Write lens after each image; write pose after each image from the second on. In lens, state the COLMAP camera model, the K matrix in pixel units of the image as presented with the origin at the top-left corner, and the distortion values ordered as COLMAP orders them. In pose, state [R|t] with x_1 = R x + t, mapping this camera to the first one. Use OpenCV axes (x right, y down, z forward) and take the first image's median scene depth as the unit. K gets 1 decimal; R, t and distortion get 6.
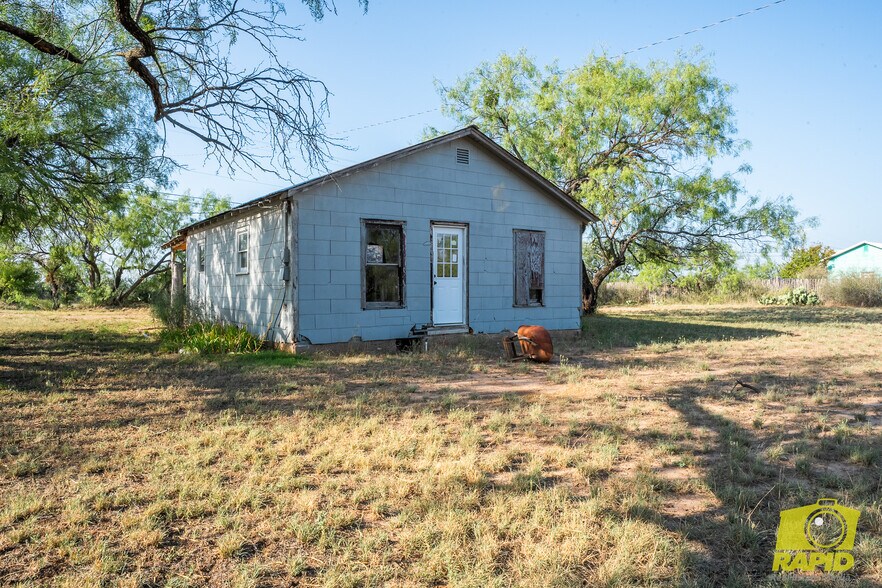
lens RADIAL K [[601.6, 0, 447.9], [0, 601.6, 290.6], [0, 0, 1]] dist [-0.006004, -0.000160]
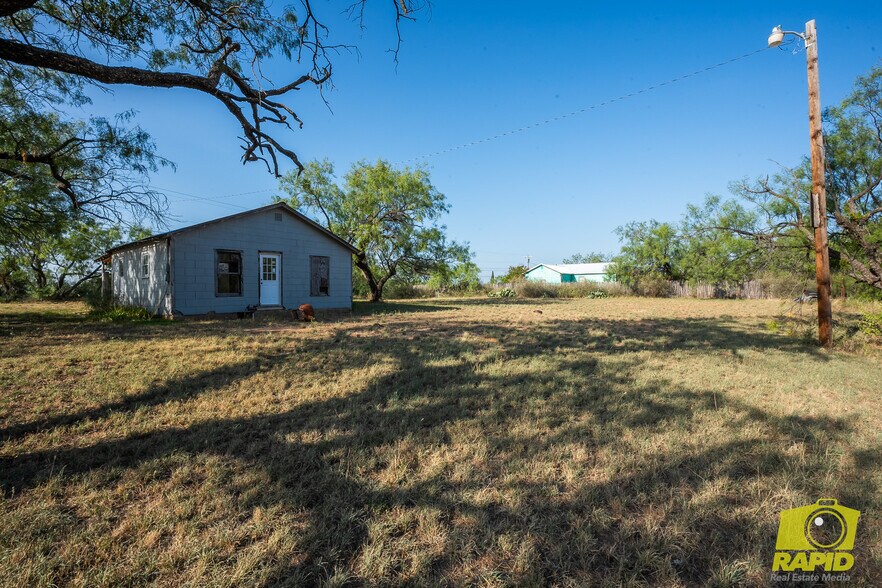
lens RADIAL K [[386.2, 0, 438.4], [0, 386.2, 292.4], [0, 0, 1]] dist [-0.003689, -0.000341]
pose [[0.963860, -0.003501, 0.266386, 0.151810], [0.002558, 0.999989, 0.003886, 0.010223], [-0.266396, -0.003065, 0.963859, -0.259209]]
